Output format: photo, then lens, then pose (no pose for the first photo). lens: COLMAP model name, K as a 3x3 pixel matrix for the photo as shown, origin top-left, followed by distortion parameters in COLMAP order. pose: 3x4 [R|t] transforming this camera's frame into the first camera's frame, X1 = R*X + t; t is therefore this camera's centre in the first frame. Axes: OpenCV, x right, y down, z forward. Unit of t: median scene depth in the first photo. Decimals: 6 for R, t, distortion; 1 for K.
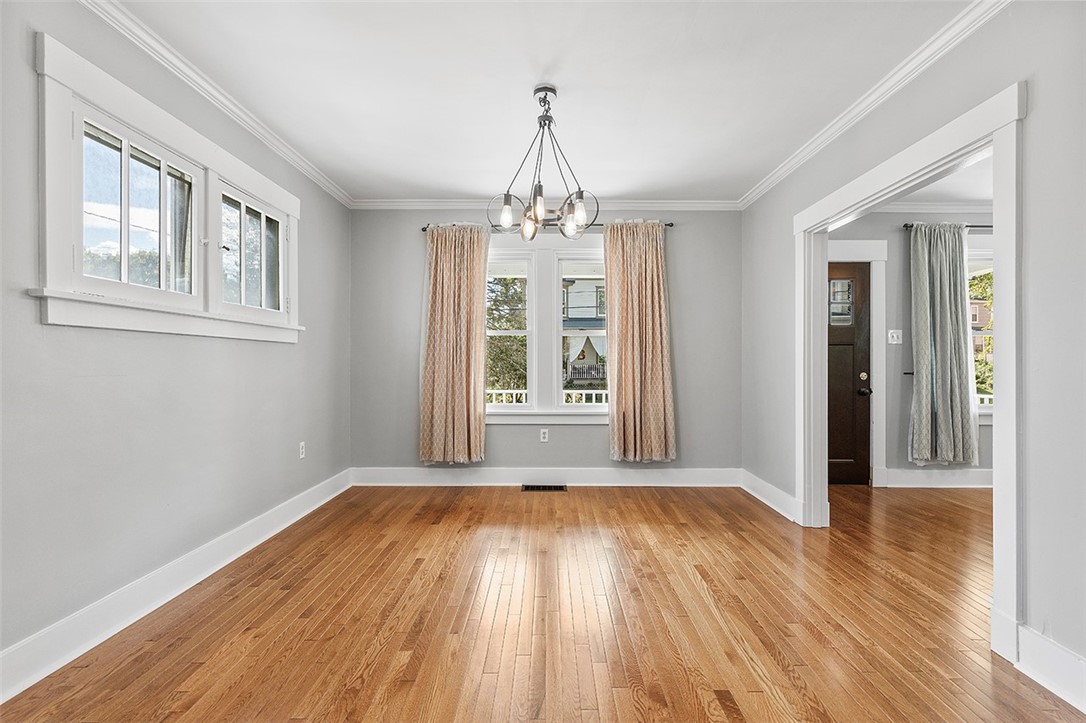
lens RADIAL K [[536.8, 0, 548.6], [0, 536.8, 364.8], [0, 0, 1]] dist [0.001044, -0.000159]
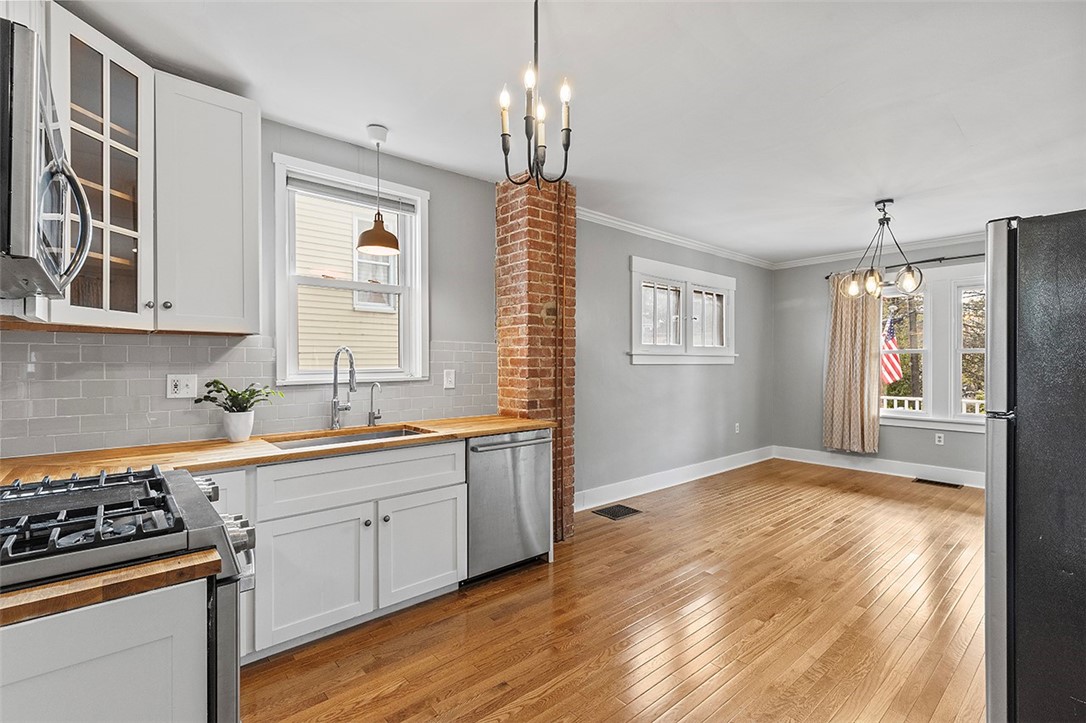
lens RADIAL K [[488.8, 0, 546.3], [0, 488.8, 362.6], [0, 0, 1]] dist [0.004657, -0.000348]
pose [[0.658300, 0.000152, -0.752756, 0.245426], [-0.002424, 0.999995, -0.001917, -0.033264], [0.752752, 0.003087, 0.658297, -0.372236]]
